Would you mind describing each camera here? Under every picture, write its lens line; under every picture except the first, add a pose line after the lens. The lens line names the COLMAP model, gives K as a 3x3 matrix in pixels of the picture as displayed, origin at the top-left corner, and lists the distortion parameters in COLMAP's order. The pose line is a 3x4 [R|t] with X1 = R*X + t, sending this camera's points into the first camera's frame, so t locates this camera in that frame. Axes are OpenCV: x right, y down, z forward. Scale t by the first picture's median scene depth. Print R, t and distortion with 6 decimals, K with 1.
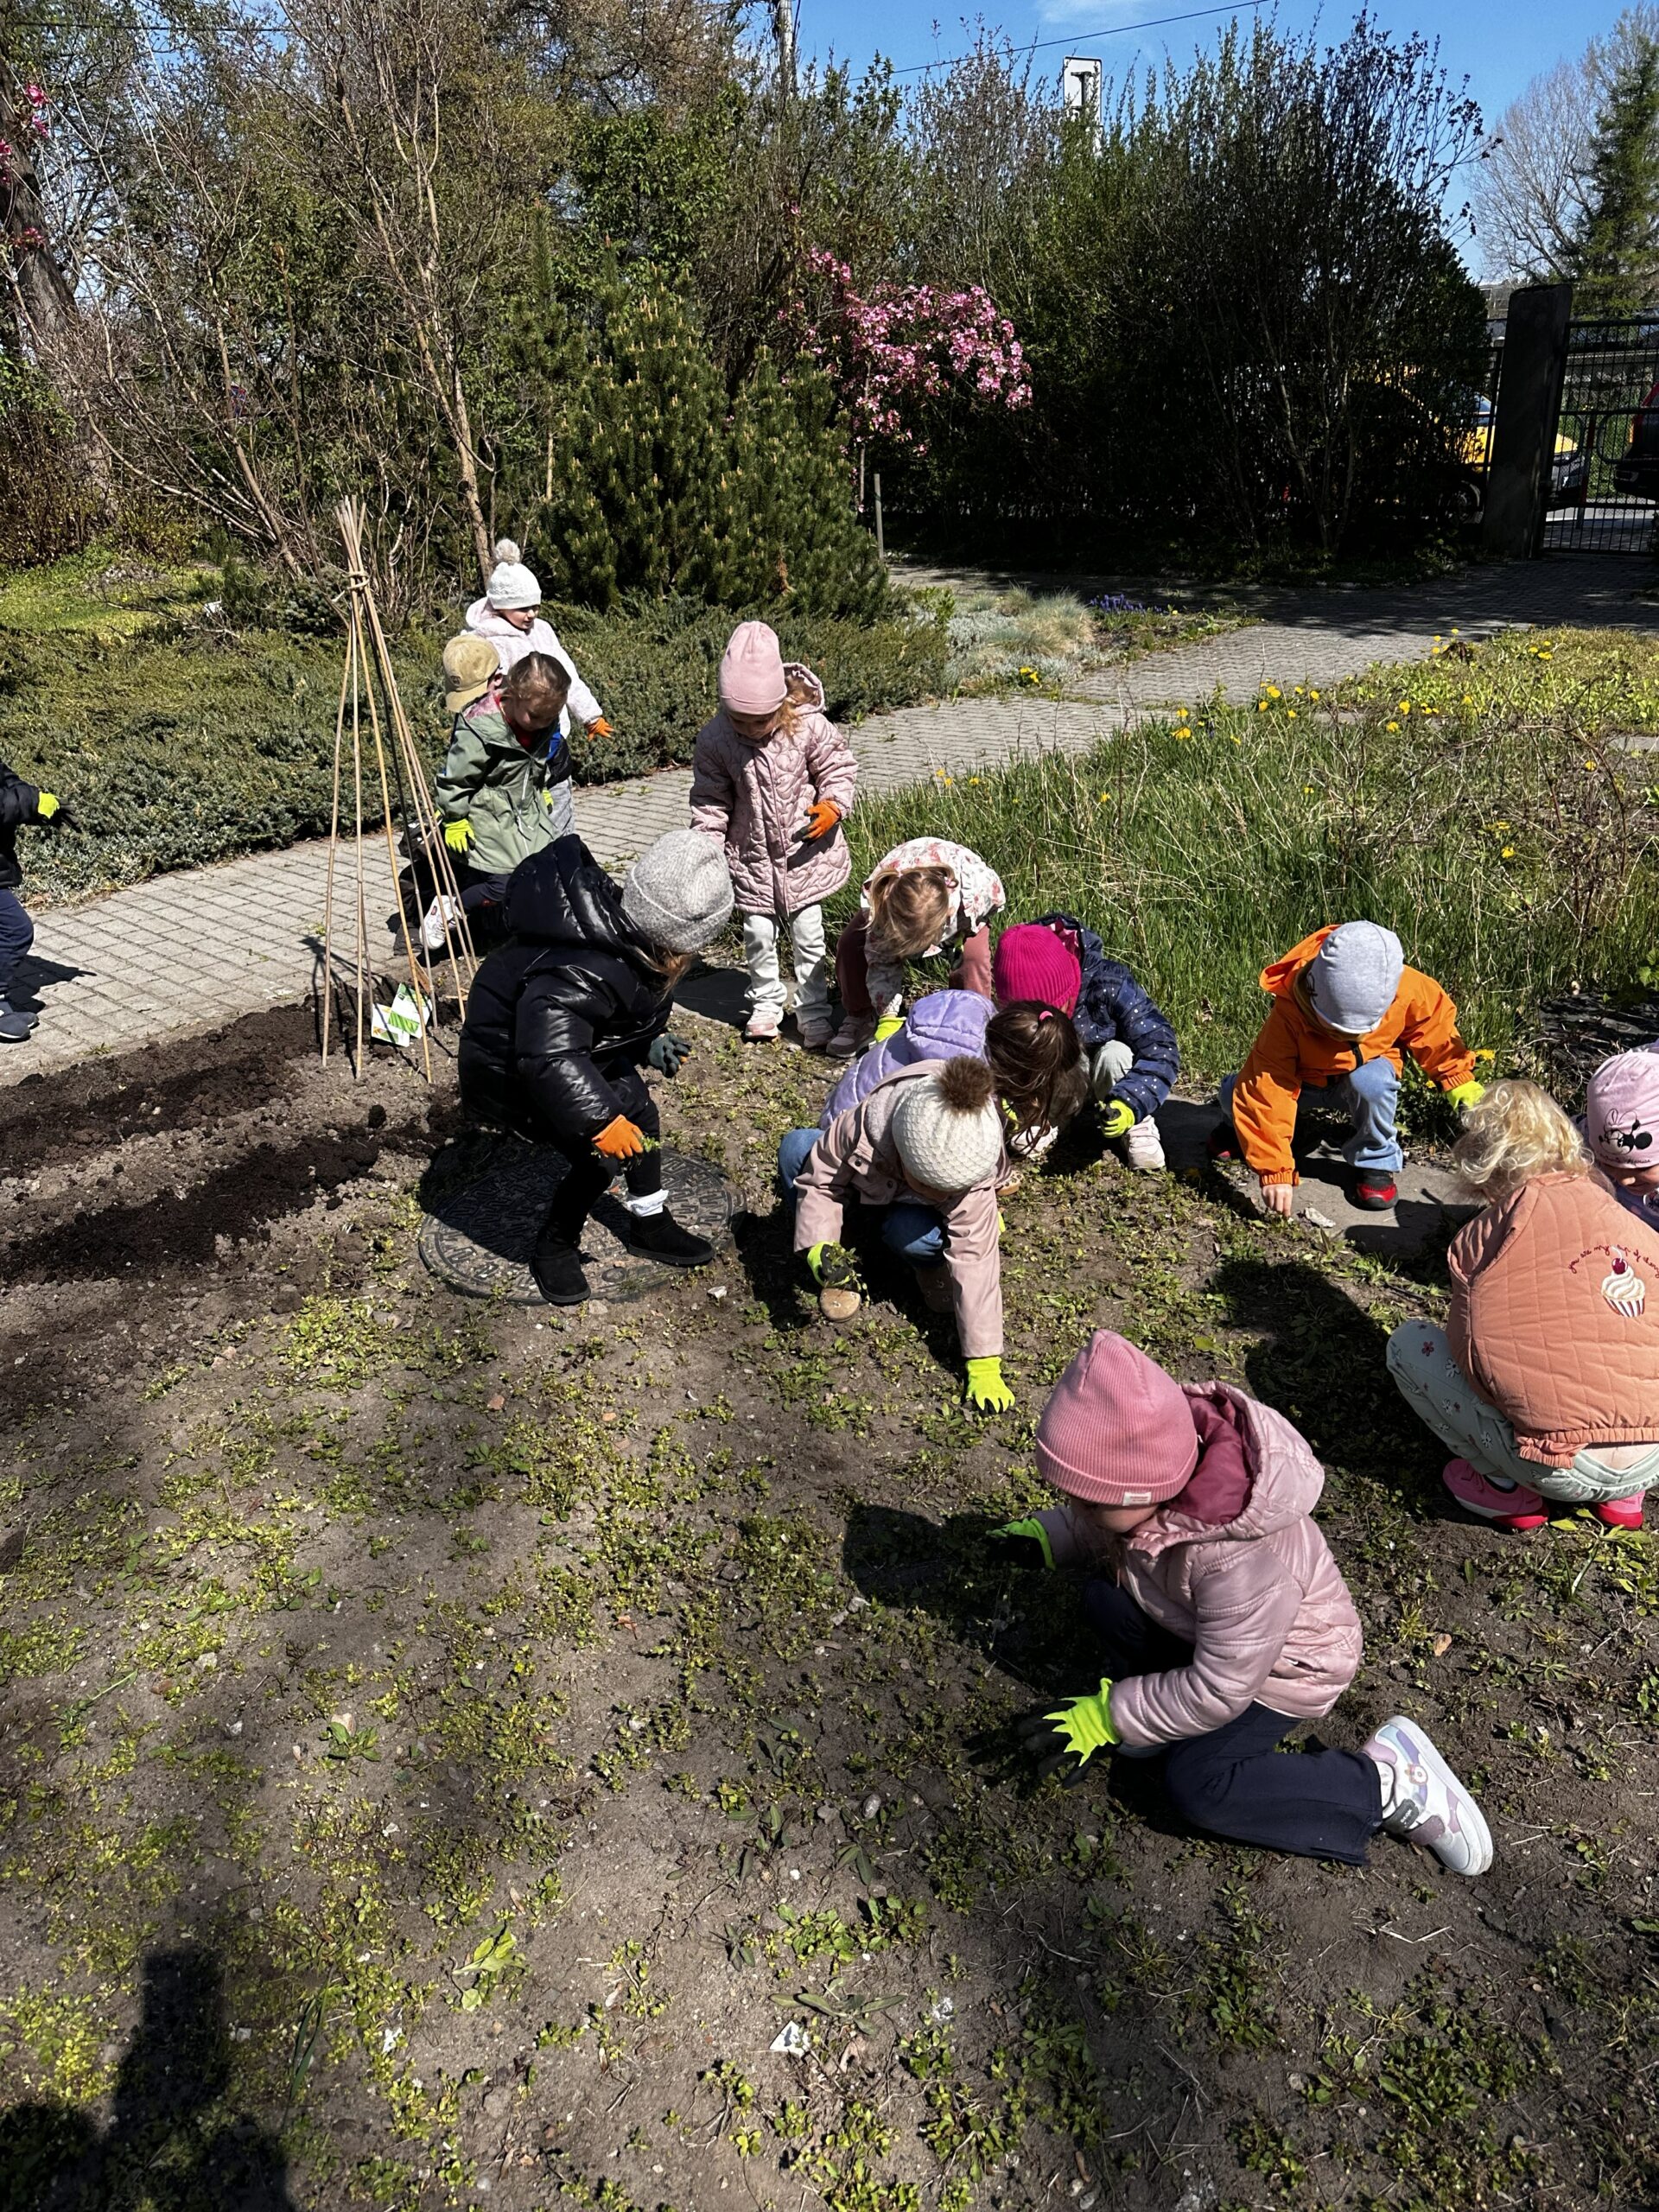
lens RADIAL K [[1566.9, 0, 831.4], [0, 1566.9, 1118.5], [0, 0, 1]] dist [0.026594, -0.036494]
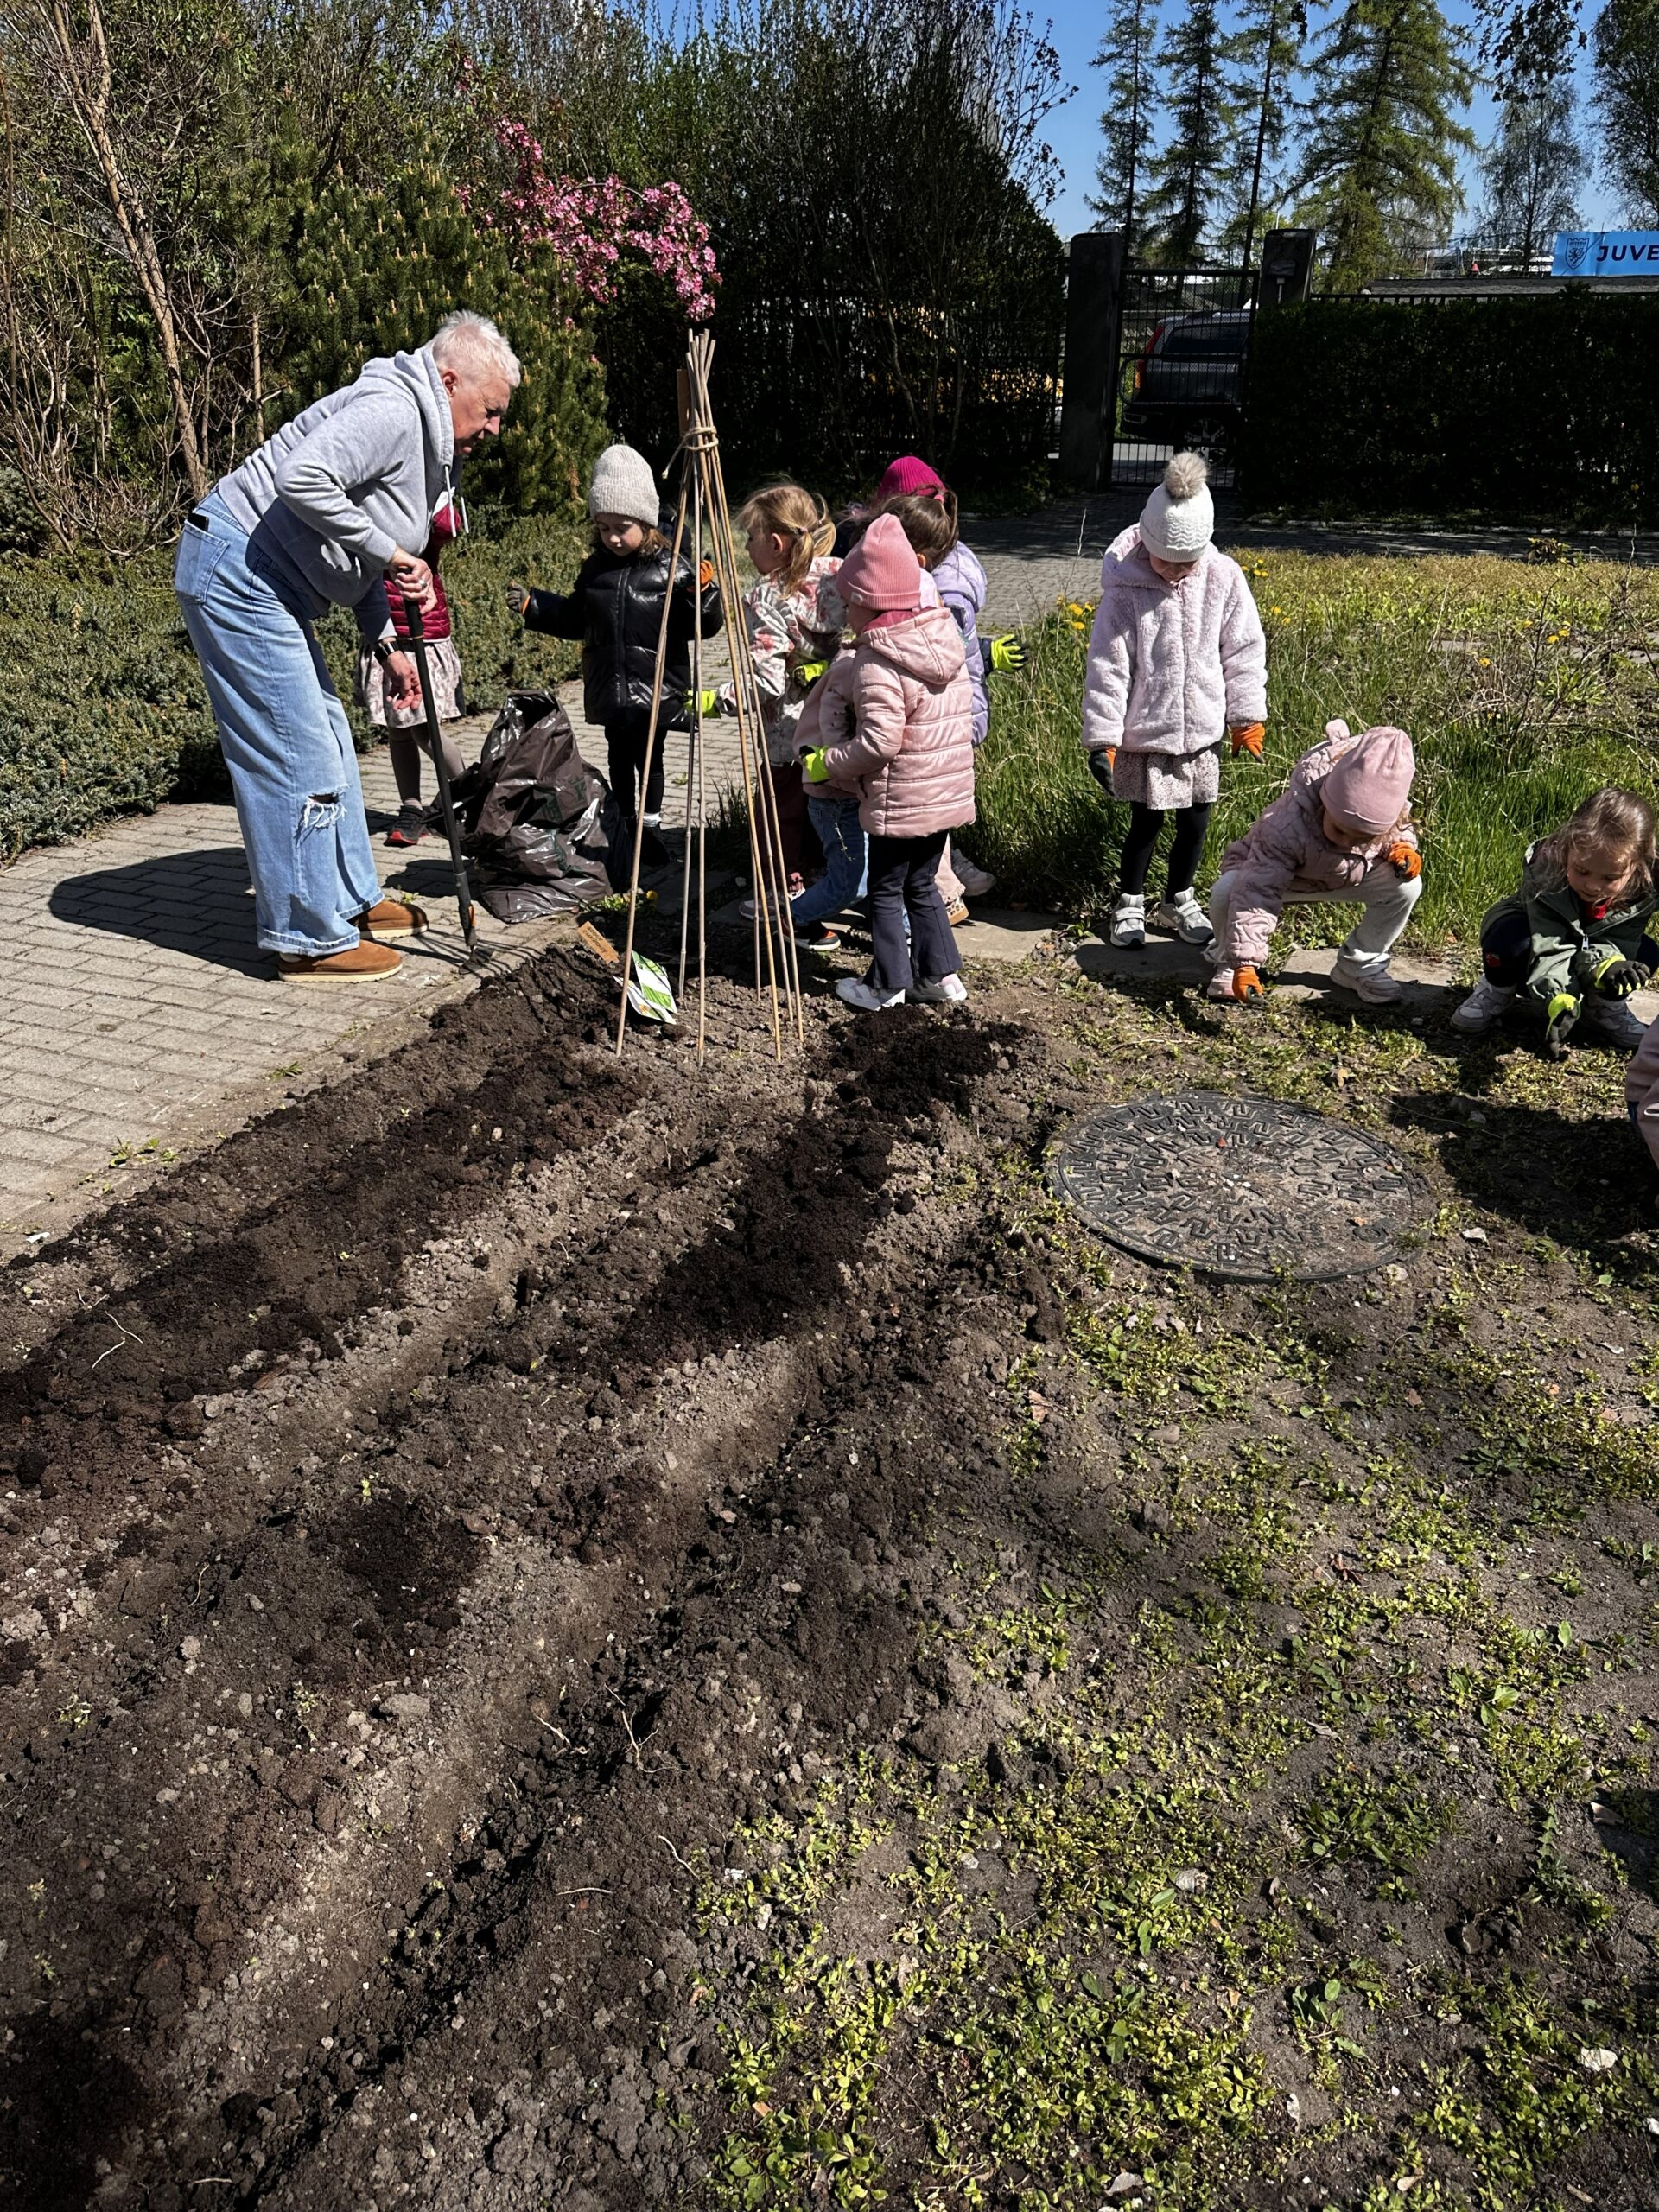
lens RADIAL K [[1566.9, 0, 813.3], [0, 1566.9, 1085.5], [0, 0, 1]] dist [0.026594, -0.036494]
pose [[0.919698, -0.129643, 0.370606, -0.331681], [0.125611, 0.991458, 0.035109, -0.020658], [-0.371992, 0.014263, 0.928126, 0.135293]]
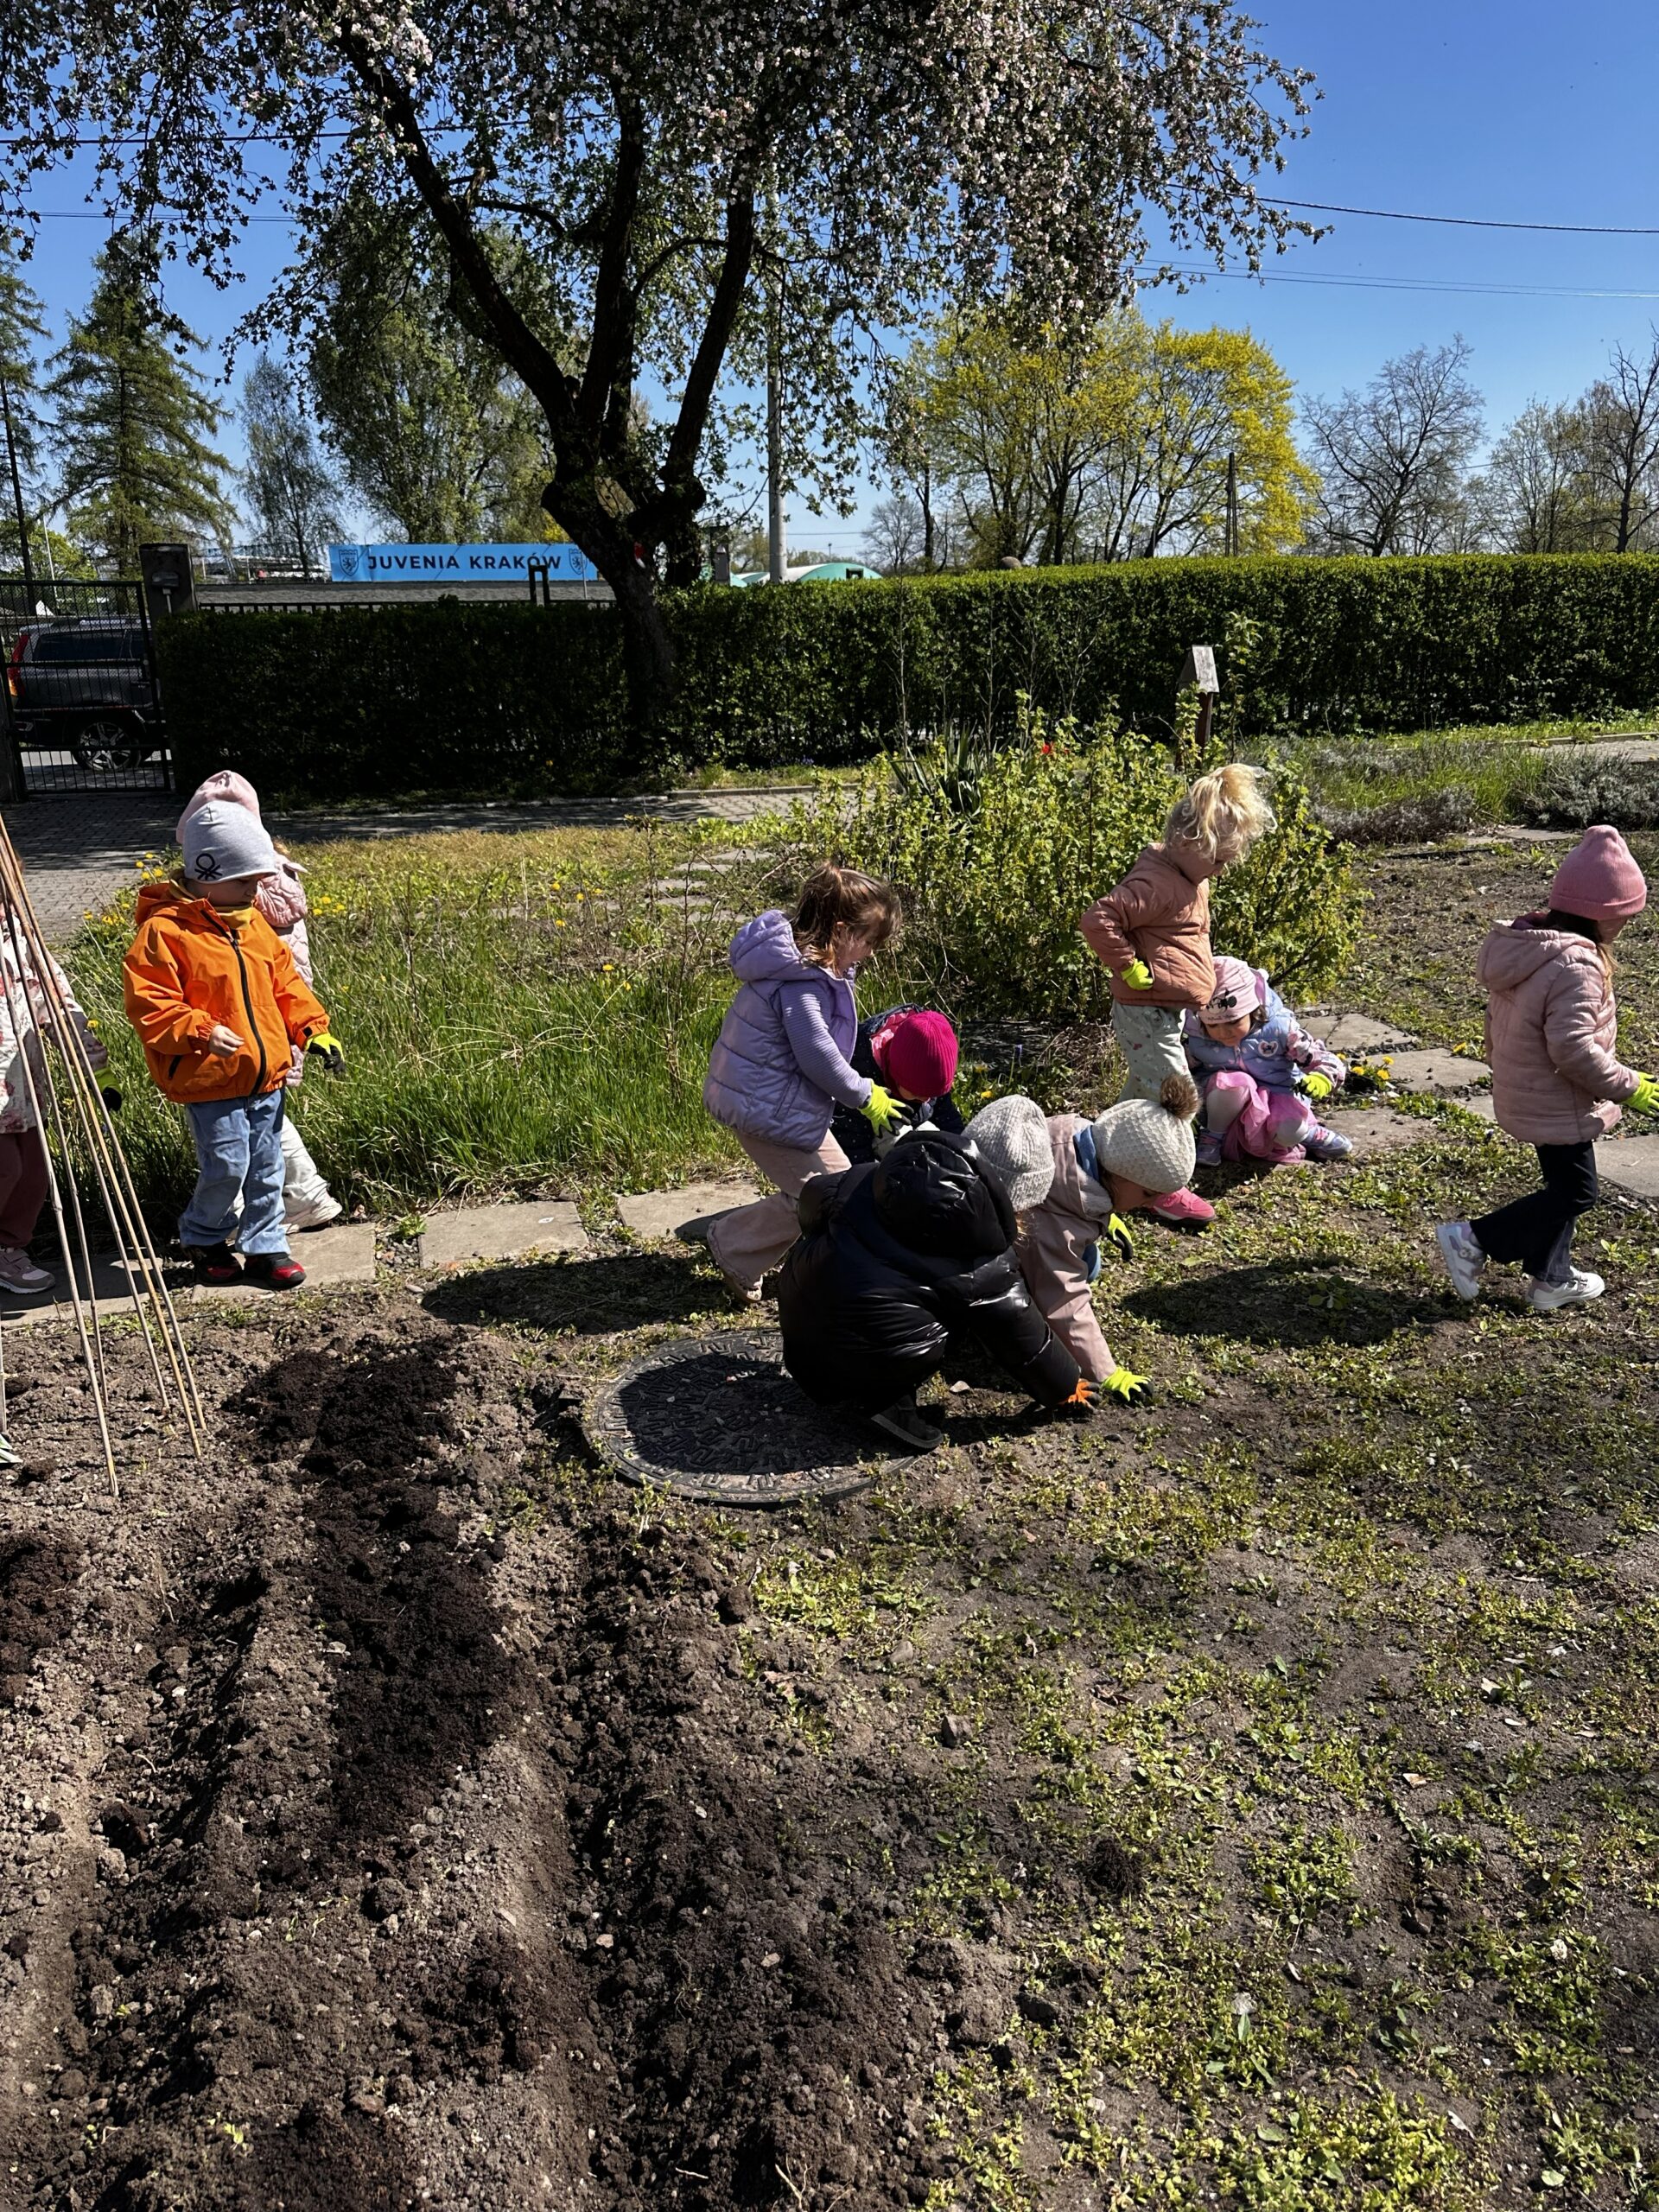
lens RADIAL K [[1566.9, 0, 828.2], [0, 1566.9, 1109.6], [0, 0, 1]] dist [0.026594, -0.036494]
pose [[0.463513, -0.228069, 0.856236, -0.430190], [0.362821, 0.930439, 0.051425, -0.063721], [-0.808404, 0.286824, 0.514019, 0.215519]]
